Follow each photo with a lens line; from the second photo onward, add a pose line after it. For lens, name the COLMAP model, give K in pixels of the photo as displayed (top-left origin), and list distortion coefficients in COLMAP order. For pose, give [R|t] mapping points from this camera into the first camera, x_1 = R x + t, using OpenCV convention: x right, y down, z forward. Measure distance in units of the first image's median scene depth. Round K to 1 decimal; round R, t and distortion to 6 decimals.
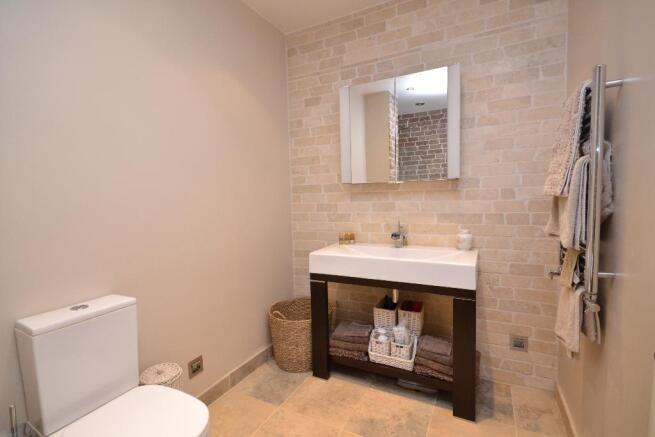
lens RADIAL K [[304.3, 0, 326.8], [0, 304.3, 220.7], [0, 0, 1]] dist [-0.001936, 0.000408]
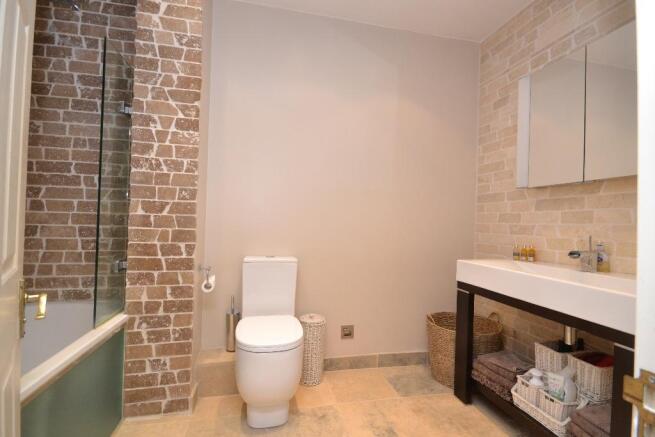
lens RADIAL K [[300.6, 0, 327.5], [0, 300.6, 219.3], [0, 0, 1]] dist [0.003769, -0.000646]
pose [[0.649512, 0.044293, -0.759060, 0.357986], [-0.107262, 0.993656, -0.033799, 0.051172], [0.752748, 0.103371, 0.650142, 0.057357]]
